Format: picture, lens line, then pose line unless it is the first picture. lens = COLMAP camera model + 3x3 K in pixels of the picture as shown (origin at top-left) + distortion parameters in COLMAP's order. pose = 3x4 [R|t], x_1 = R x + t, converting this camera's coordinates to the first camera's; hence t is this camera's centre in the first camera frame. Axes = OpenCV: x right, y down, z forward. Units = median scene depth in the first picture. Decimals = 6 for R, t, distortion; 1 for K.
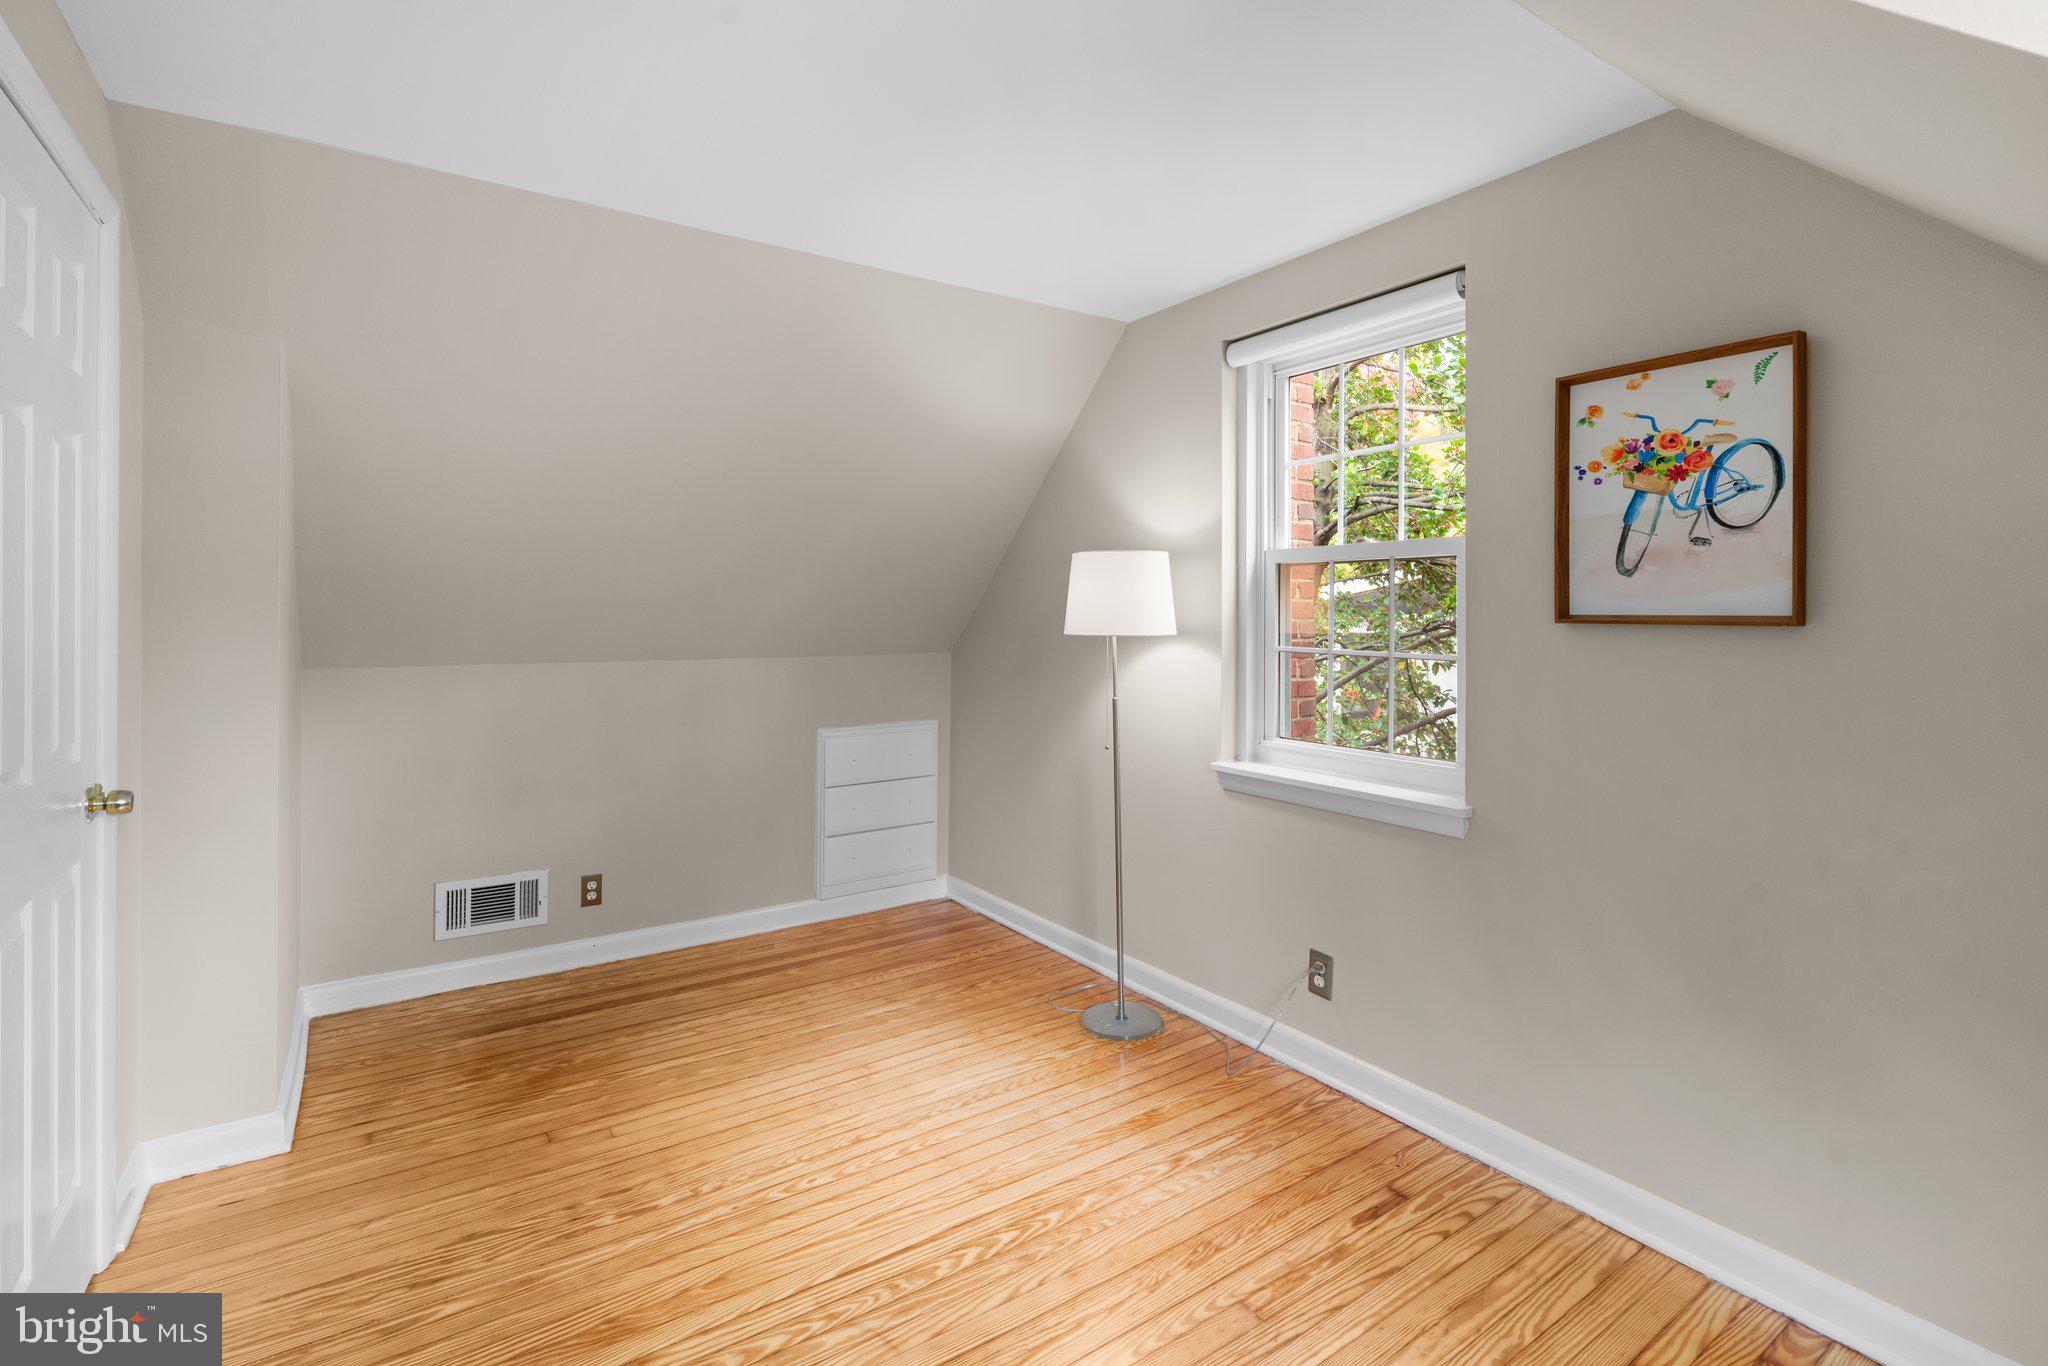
lens RADIAL K [[936.7, 0, 1048.3], [0, 936.7, 618.1], [0, 0, 1]] dist [-0.010291, 0.003760]
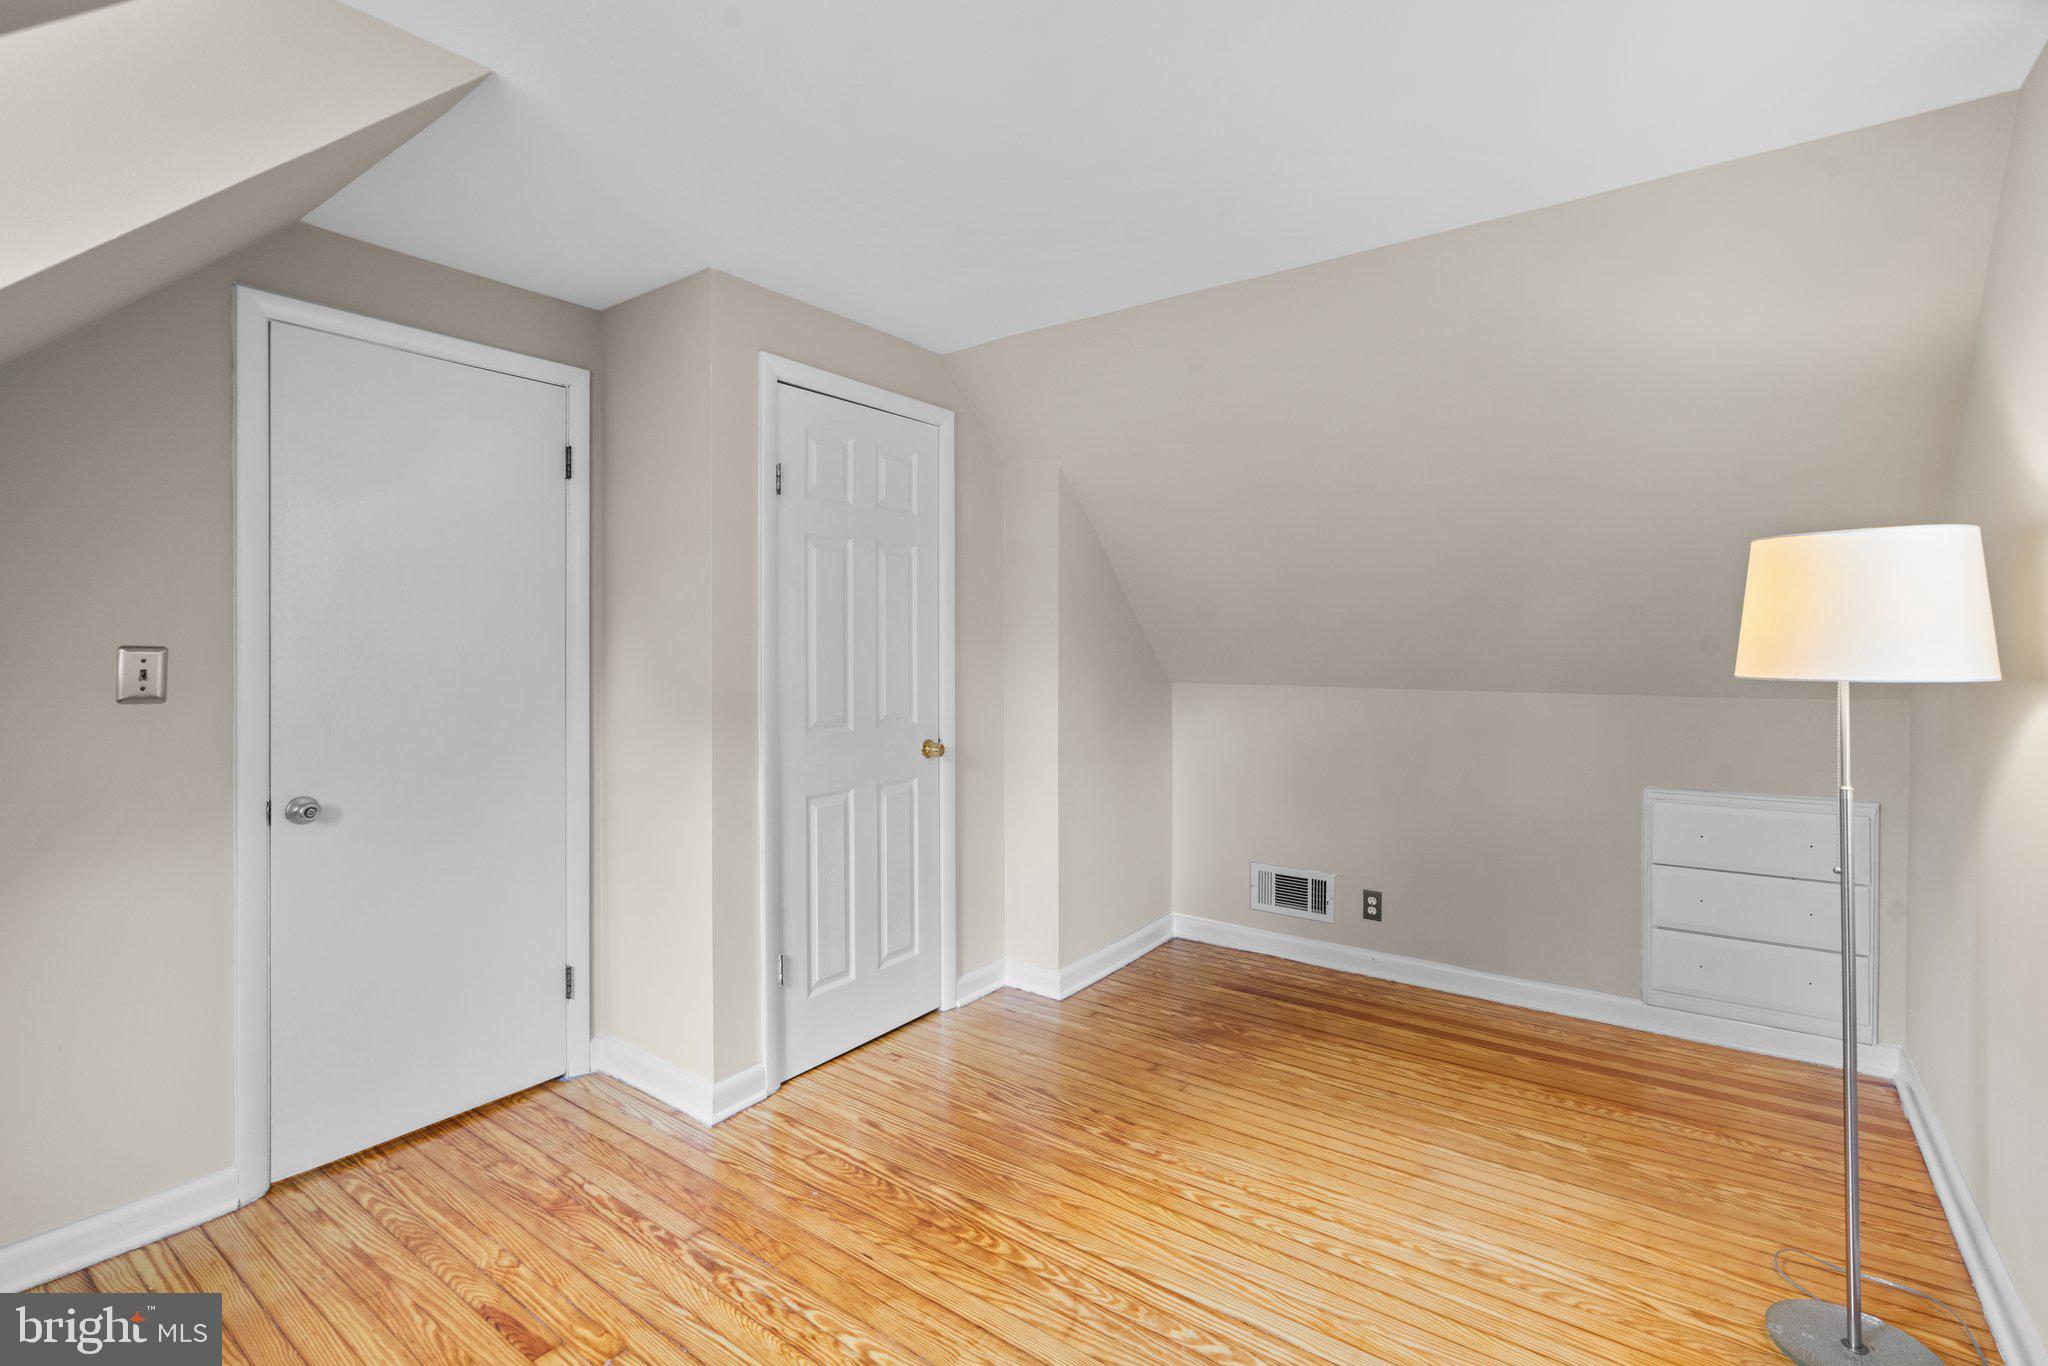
lens RADIAL K [[936.7, 0, 1011.8], [0, 936.7, 637.9], [0, 0, 1]] dist [-0.010291, 0.003760]
pose [[0.329375, -0.005600, -0.944183, 0.630622], [-0.000575, 0.999981, -0.006131, -0.006753], [0.944199, 0.002563, 0.329365, 0.448062]]
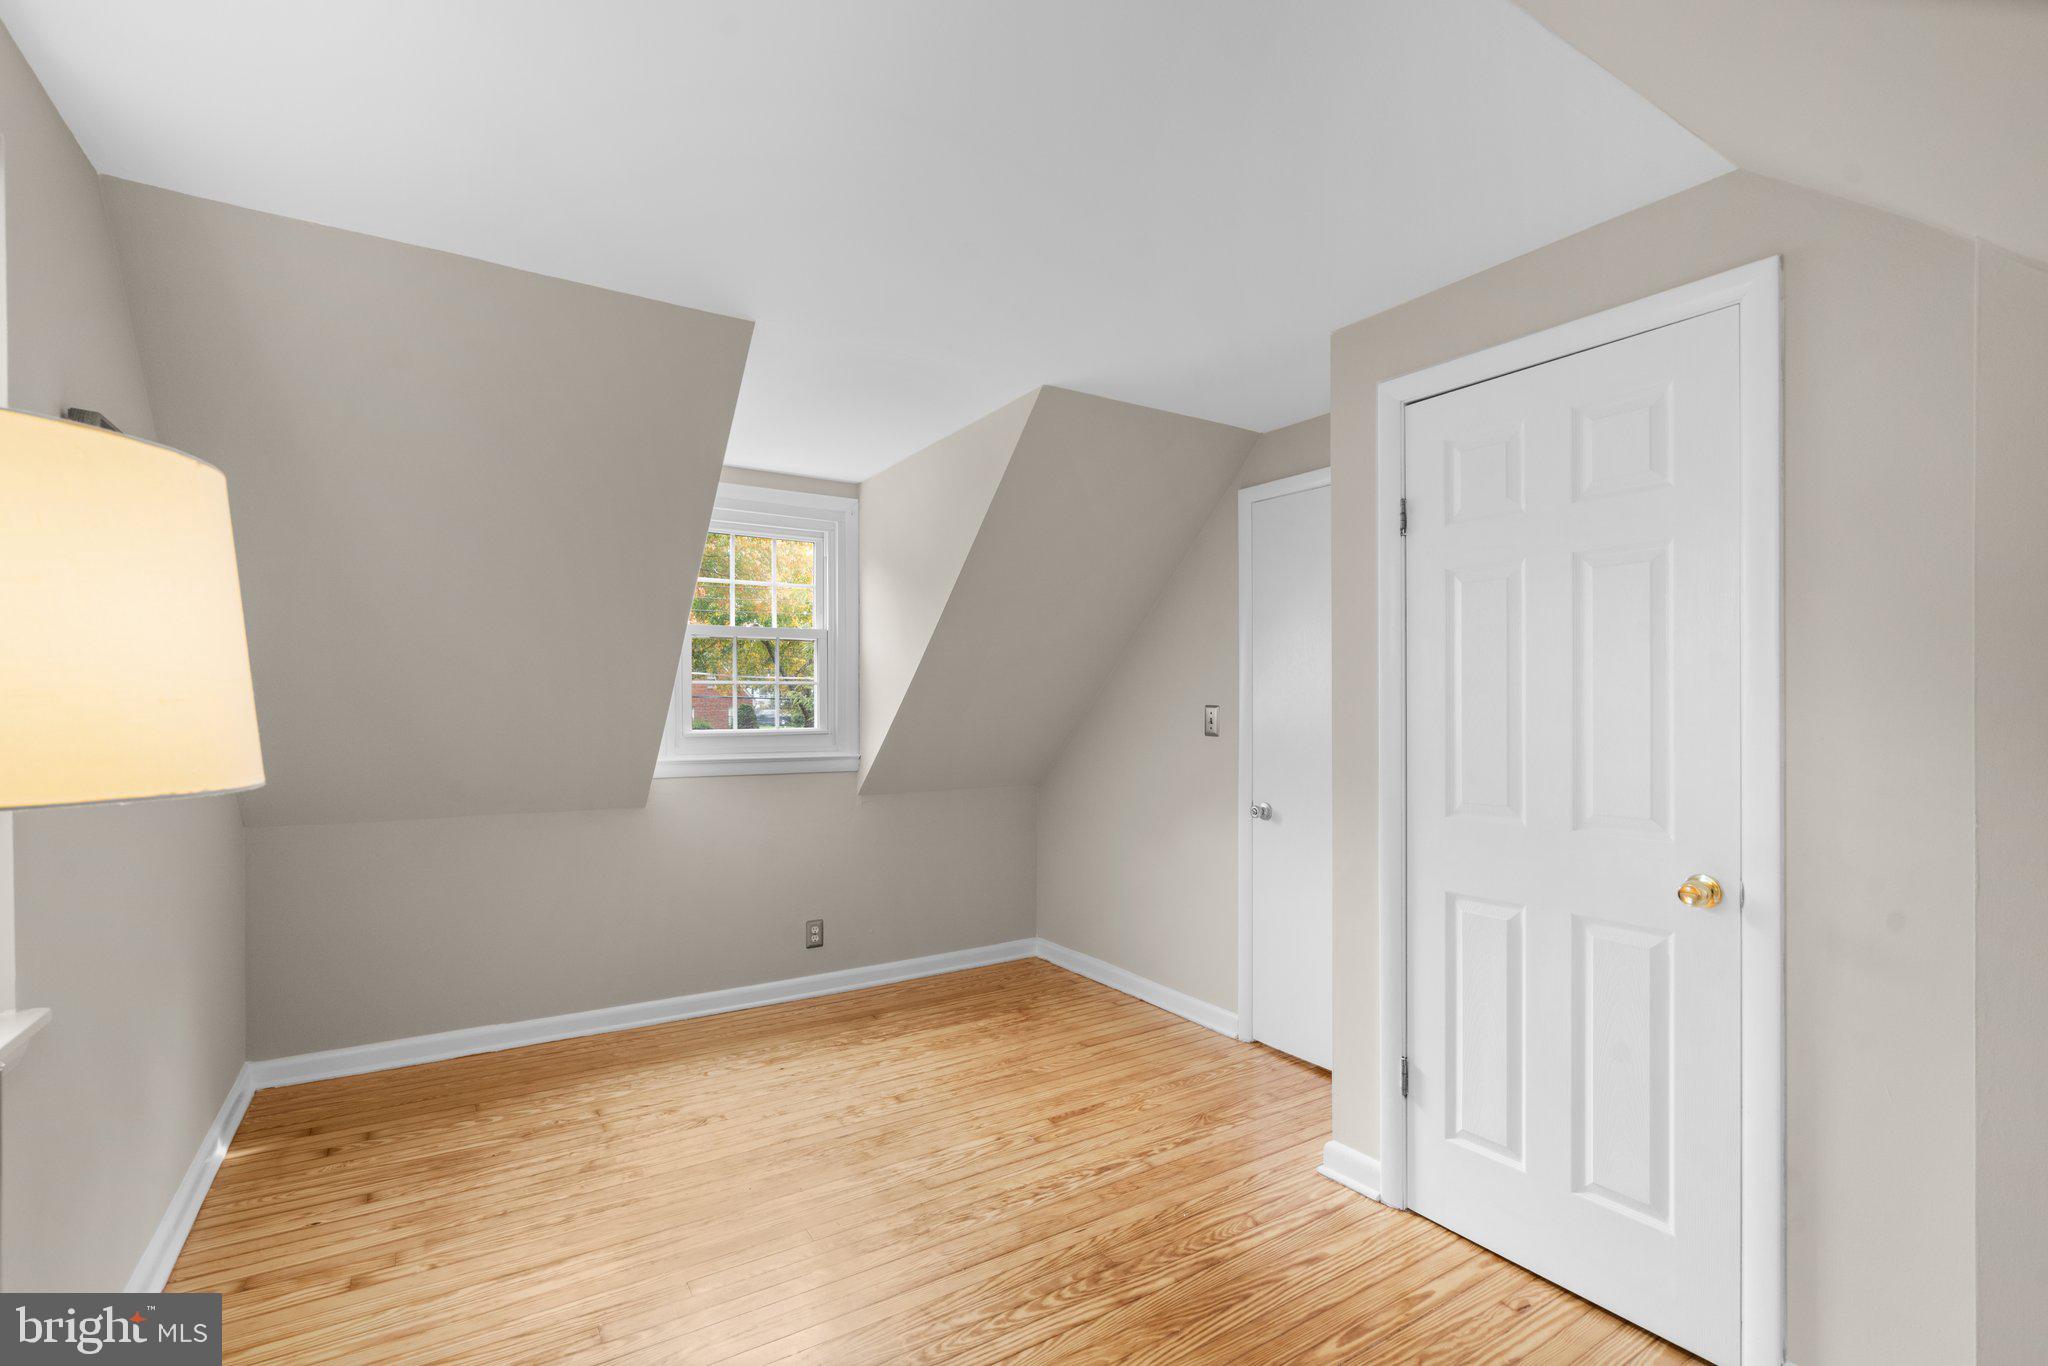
lens RADIAL K [[936.7, 0, 1024.5], [0, 936.7, 701.9], [0, 0, 1]] dist [-0.010291, 0.003760]
pose [[-0.999530, 0.000001, 0.030652, -0.257434], [-0.000023, 1.000000, -0.000770, -0.007389], [-0.030652, -0.000770, -0.999530, 1.691034]]
